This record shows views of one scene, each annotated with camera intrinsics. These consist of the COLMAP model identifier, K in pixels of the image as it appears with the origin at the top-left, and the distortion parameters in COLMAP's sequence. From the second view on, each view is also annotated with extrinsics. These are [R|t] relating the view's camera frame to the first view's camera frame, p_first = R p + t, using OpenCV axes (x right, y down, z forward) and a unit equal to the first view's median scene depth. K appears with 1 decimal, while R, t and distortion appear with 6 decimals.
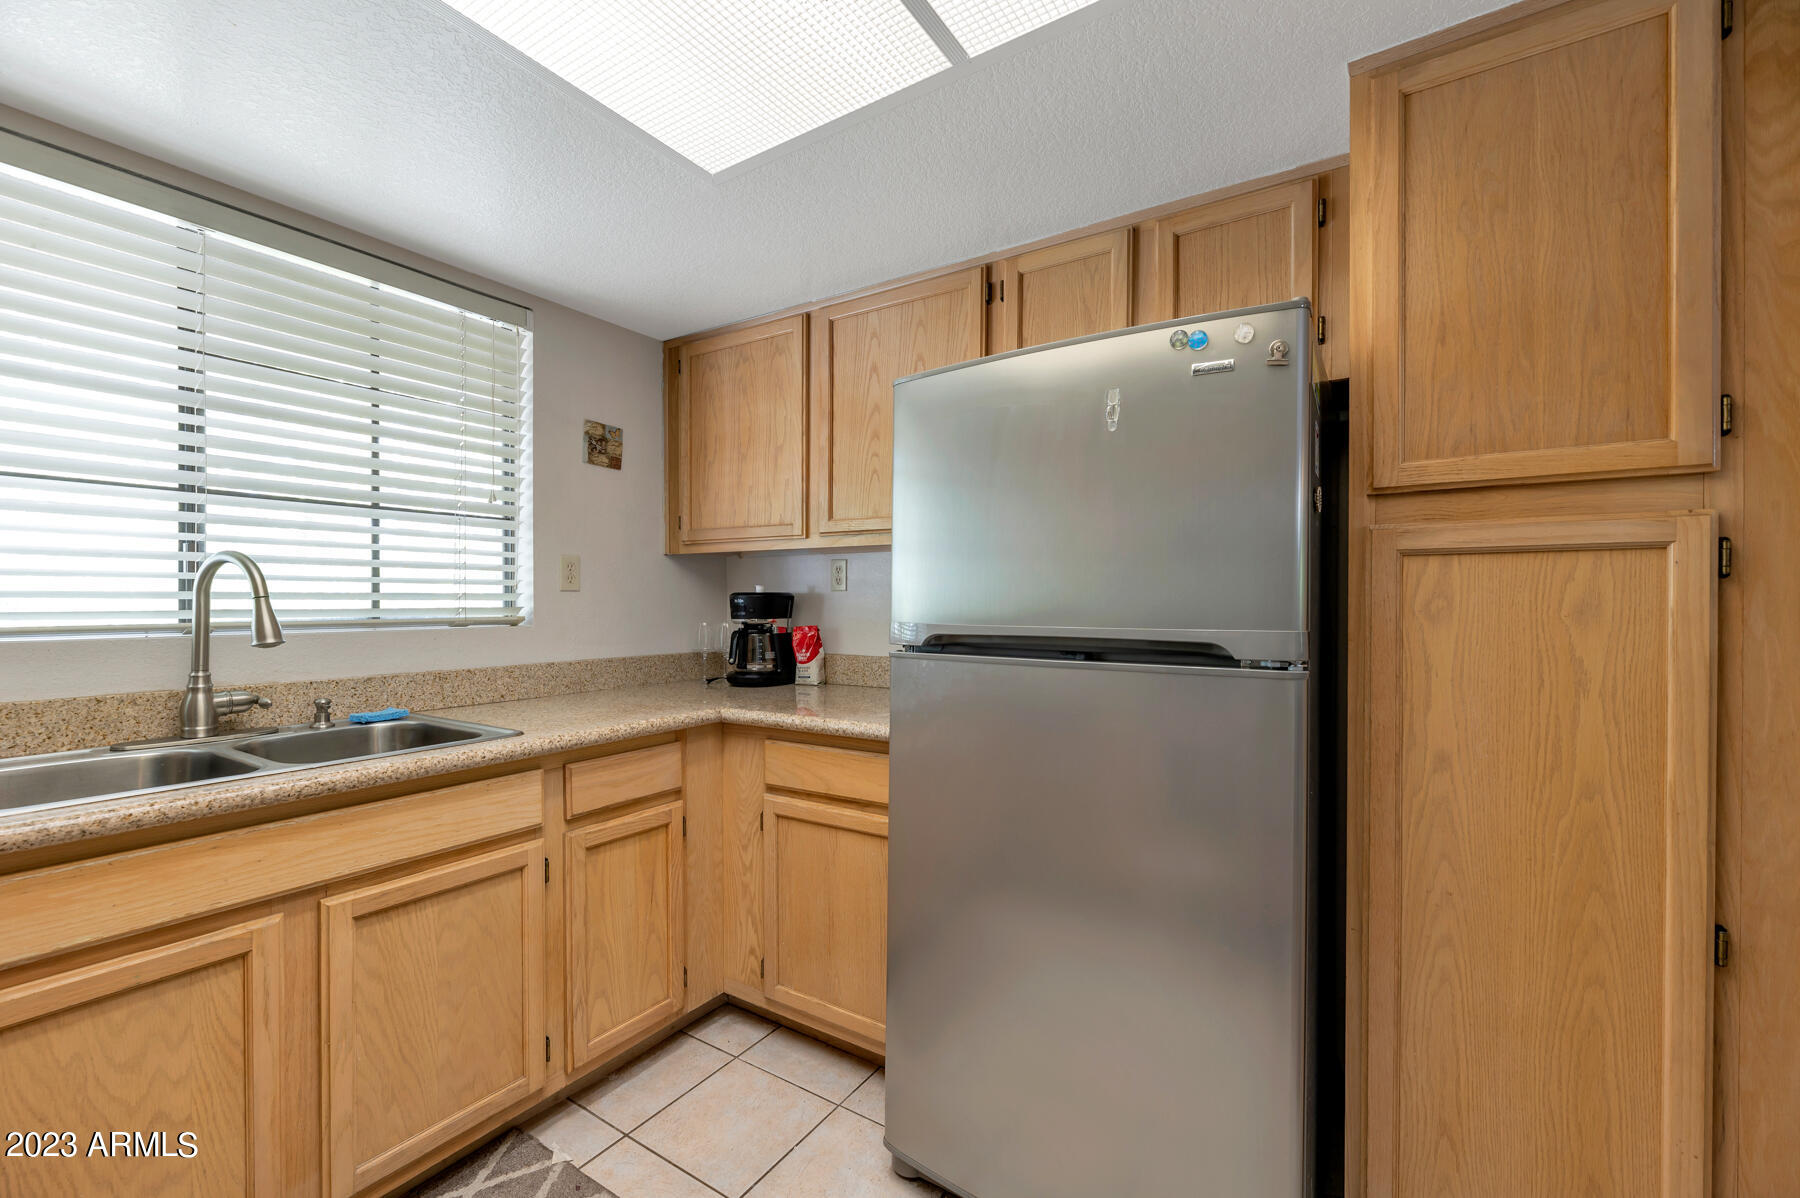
lens RADIAL K [[745.2, 0, 913.7], [0, 745.2, 599.6], [0, 0, 1]] dist [0.003151, 0.000086]
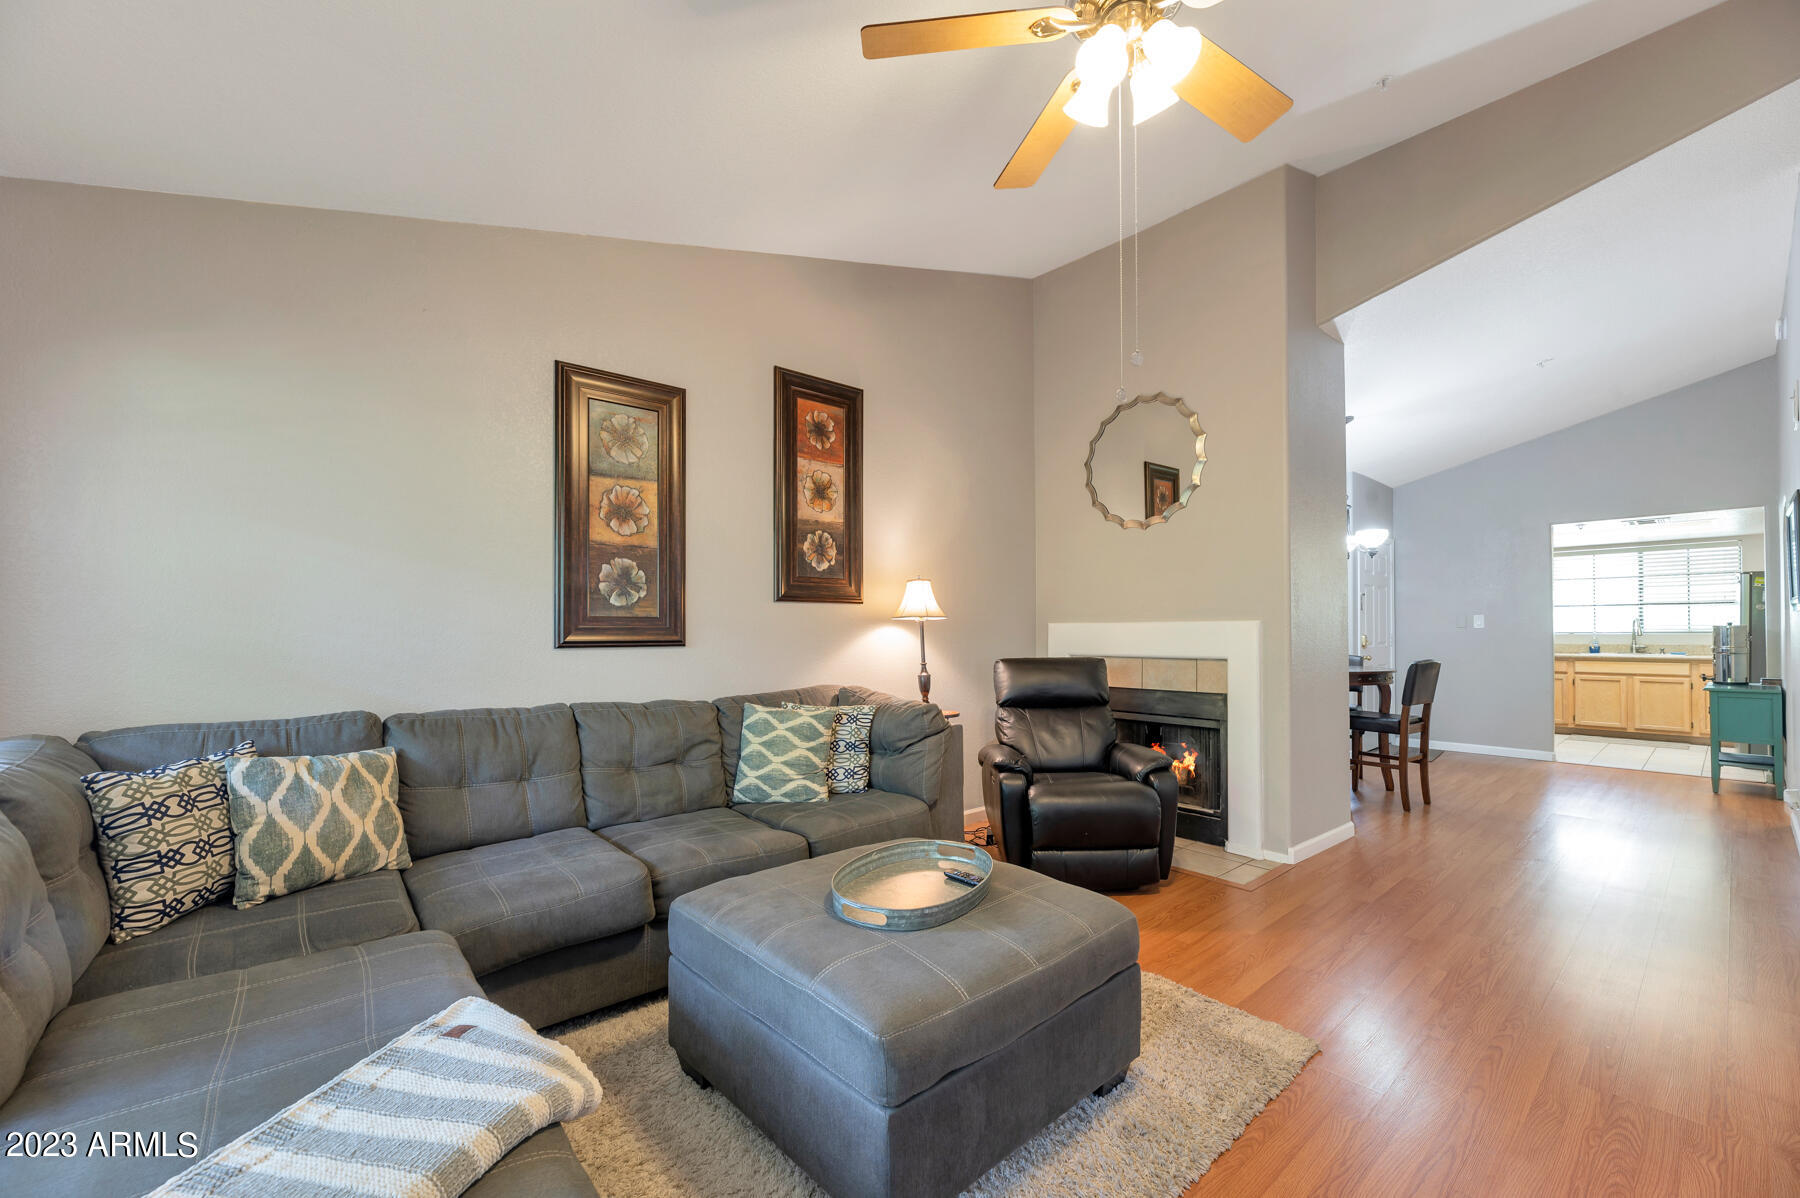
lens RADIAL K [[745.2, 0, 882.0], [0, 745.2, 624.2], [0, 0, 1]] dist [0.003151, 0.000086]
pose [[-0.283358, -0.008186, -0.958979, 5.643410], [0.000933, 0.999961, -0.008811, 0.020521], [0.959014, -0.003391, -0.283339, -2.614789]]
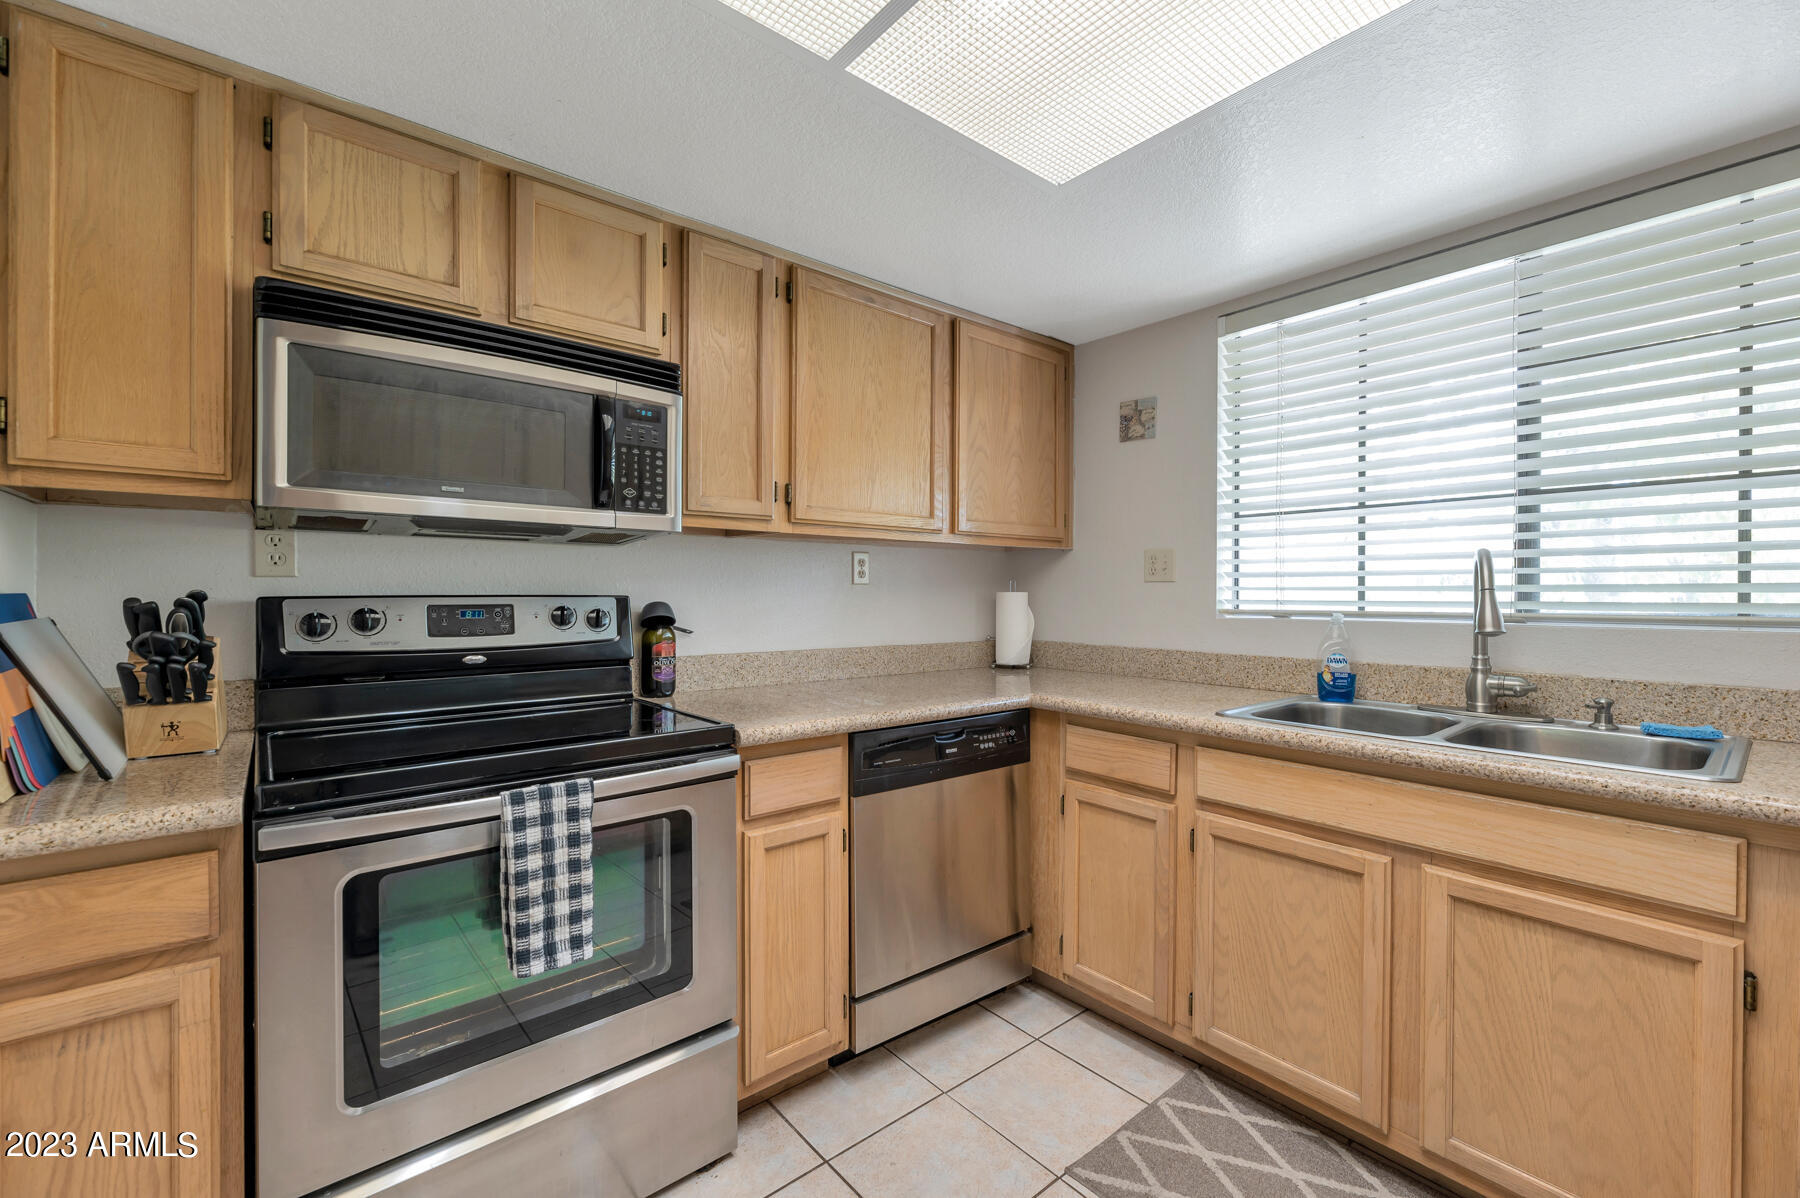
lens RADIAL K [[745.2, 0, 911.0], [0, 745.2, 604.3], [0, 0, 1]] dist [0.003151, 0.000086]
pose [[-0.300785, 0.009299, -0.953647, 0.398456], [-0.002480, 0.999941, 0.010532, 0.008912], [0.953689, 0.005533, -0.300744, 0.507828]]
